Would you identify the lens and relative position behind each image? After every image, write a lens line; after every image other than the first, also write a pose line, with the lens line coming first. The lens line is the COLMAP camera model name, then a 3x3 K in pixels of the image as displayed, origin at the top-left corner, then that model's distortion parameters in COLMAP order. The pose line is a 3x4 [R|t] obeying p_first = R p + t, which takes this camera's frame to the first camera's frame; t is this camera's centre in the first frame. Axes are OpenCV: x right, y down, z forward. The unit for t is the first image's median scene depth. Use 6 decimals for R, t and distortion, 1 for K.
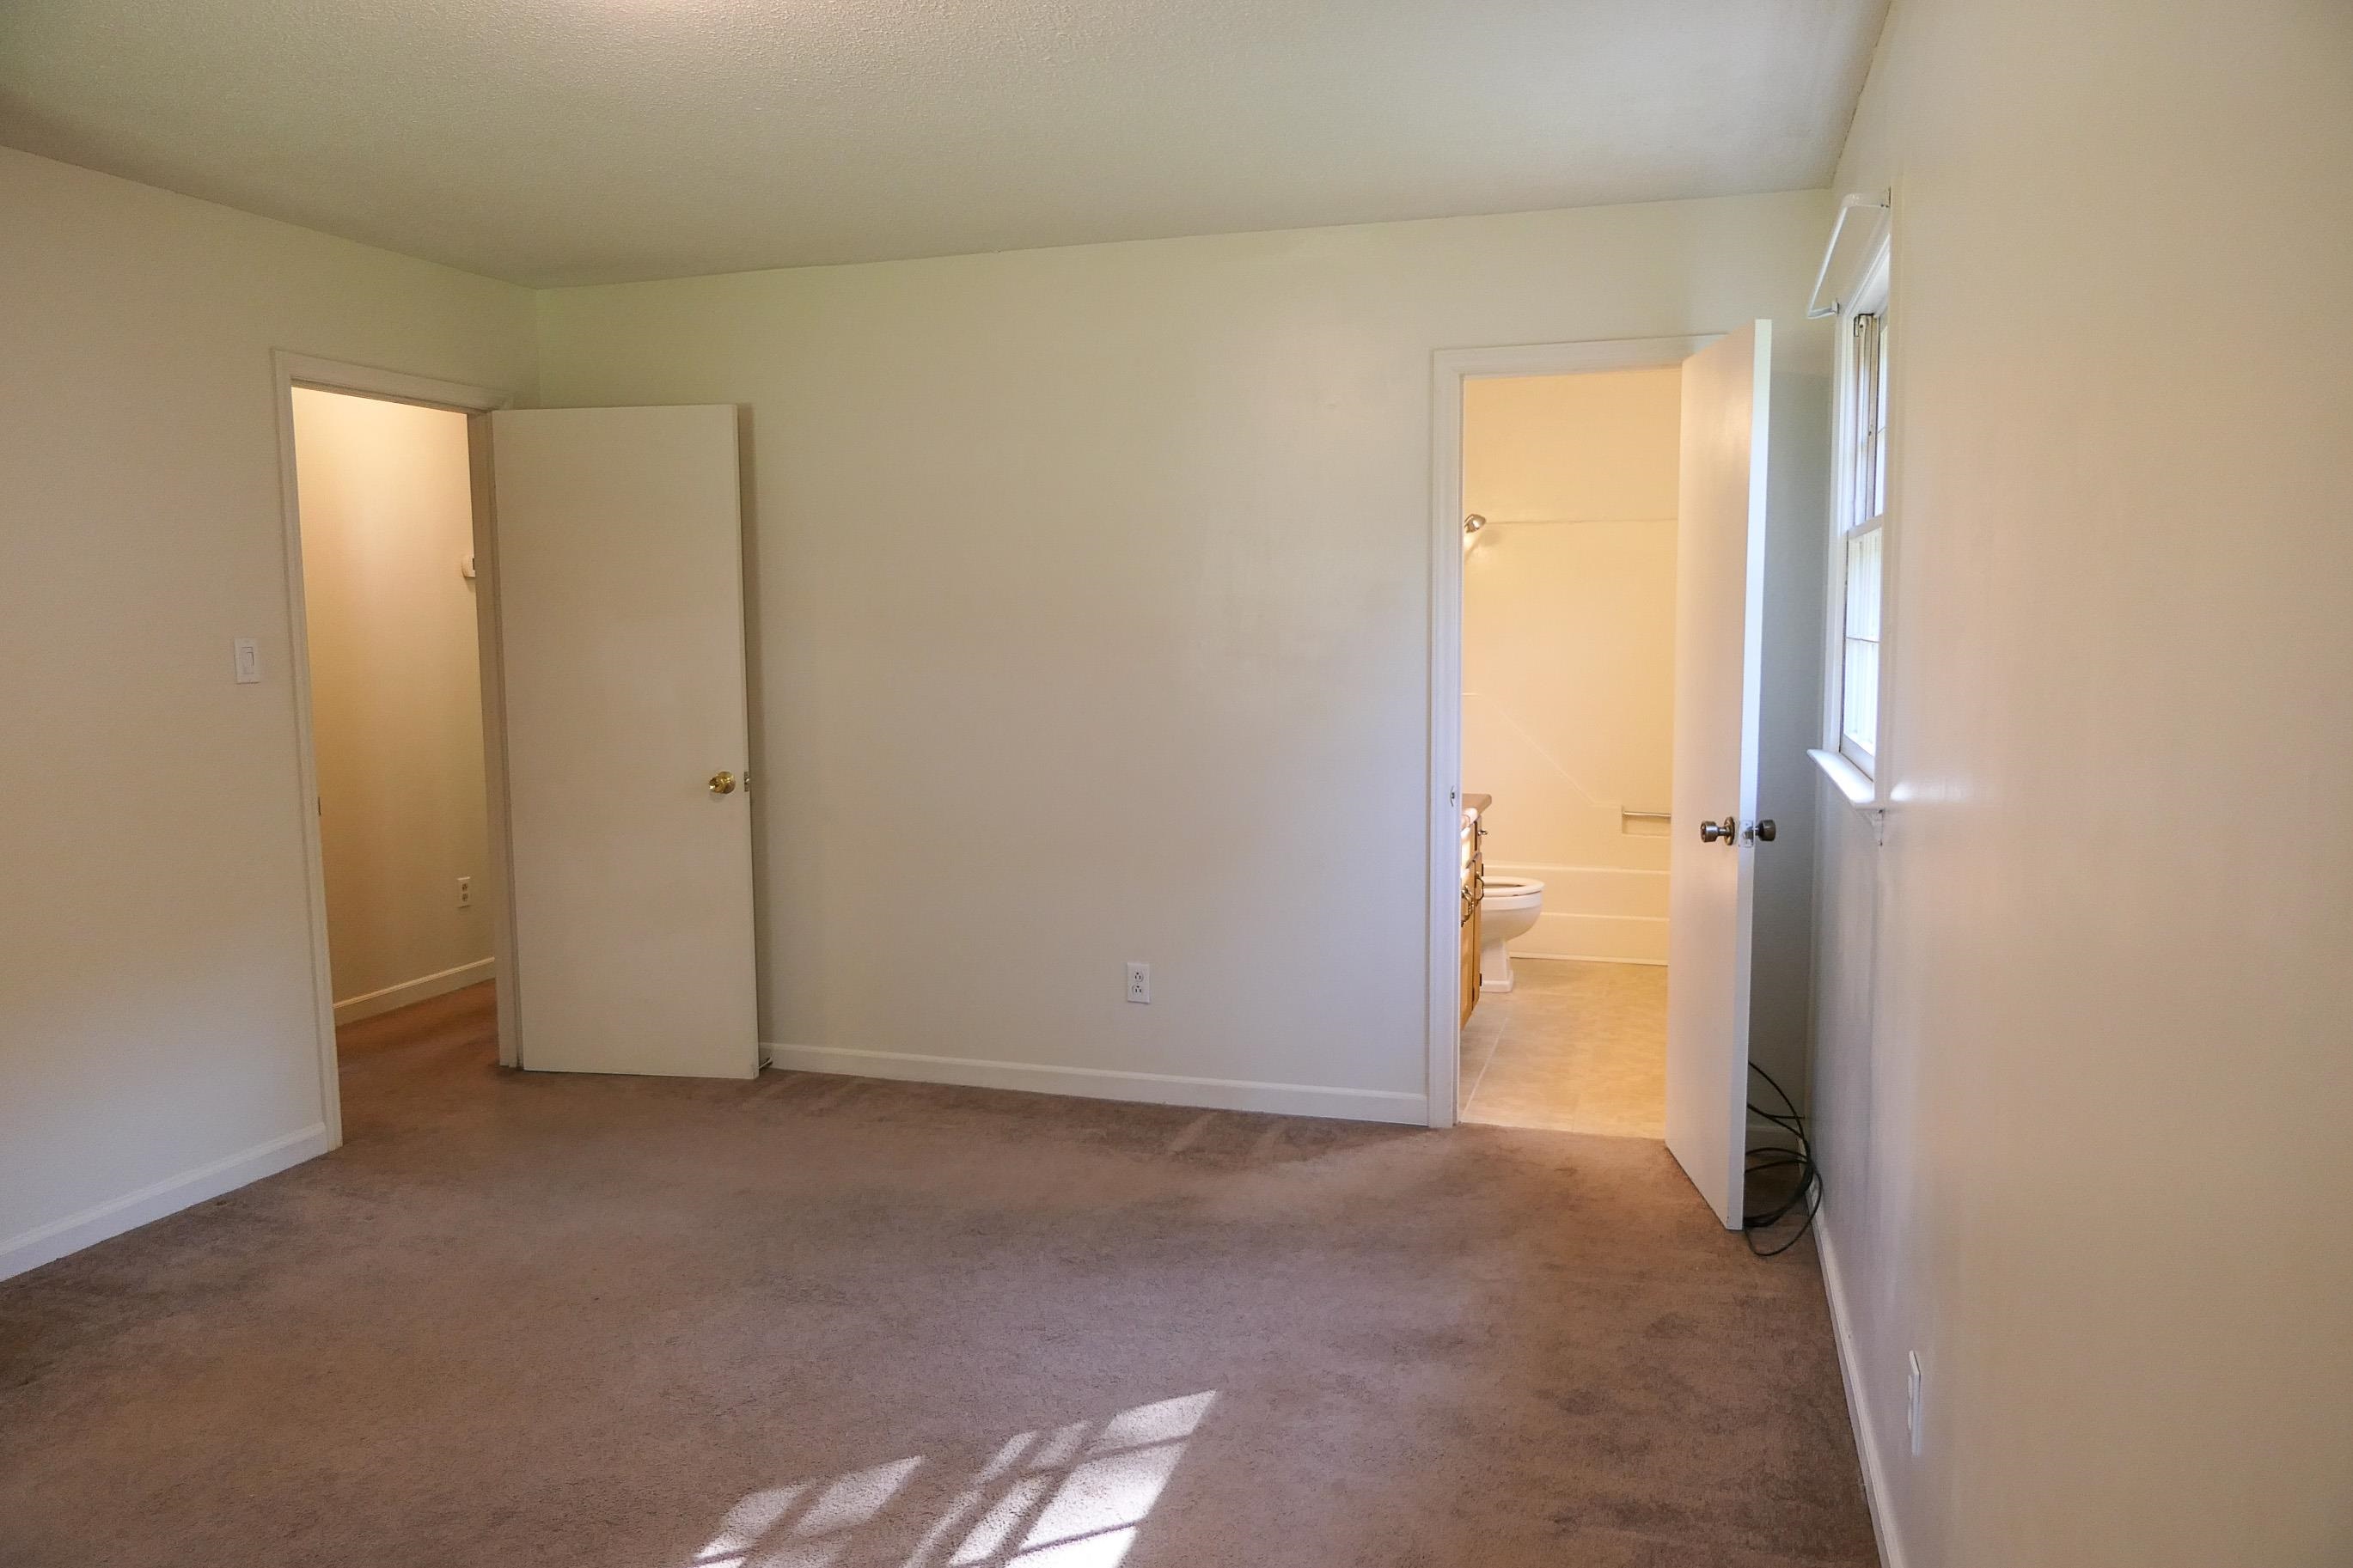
lens RADIAL K [[1630.6, 0, 1177.8], [0, 1630.6, 777.9], [0, 0, 1]] dist [-0.003546, -0.002499]
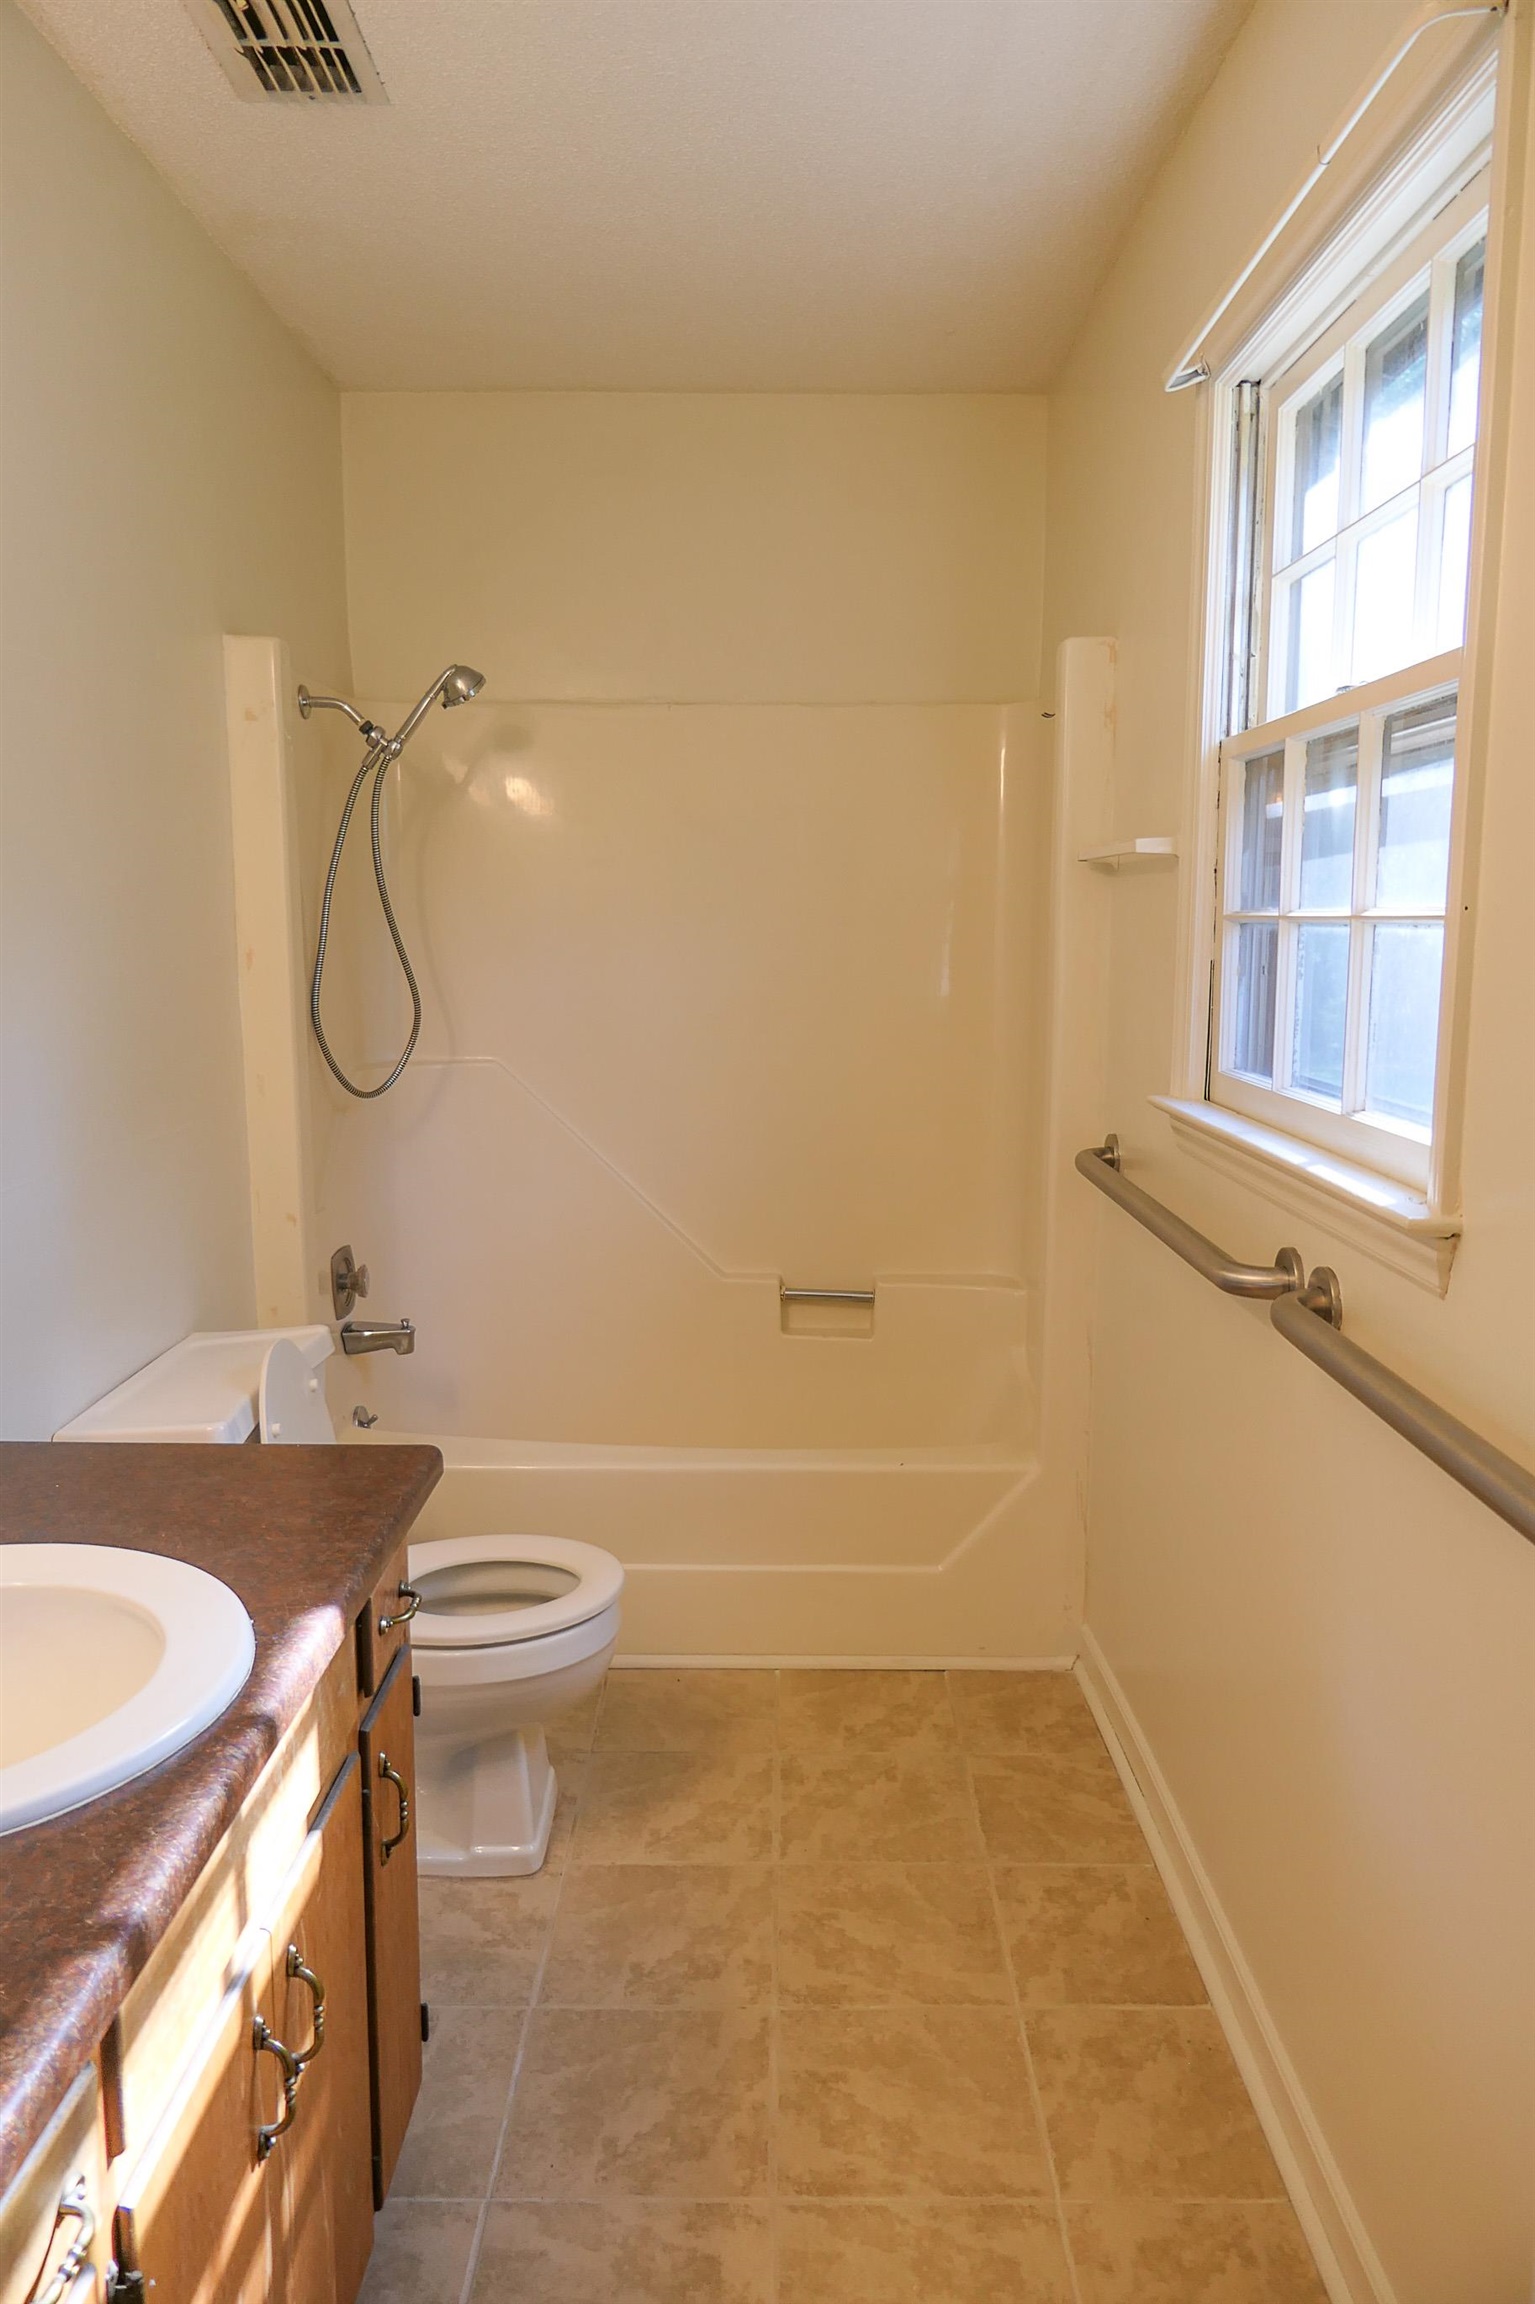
lens RADIAL K [[1596.9, 0, 767.5], [0, 1596.9, 1148.2], [0, 0, 1]] dist [-0.003546, -0.002499]
pose [[0.956651, -0.030705, 0.289613, 0.038706], [0.017087, 0.998631, 0.049433, -0.014704], [-0.290734, -0.042342, 0.955867, 0.161873]]
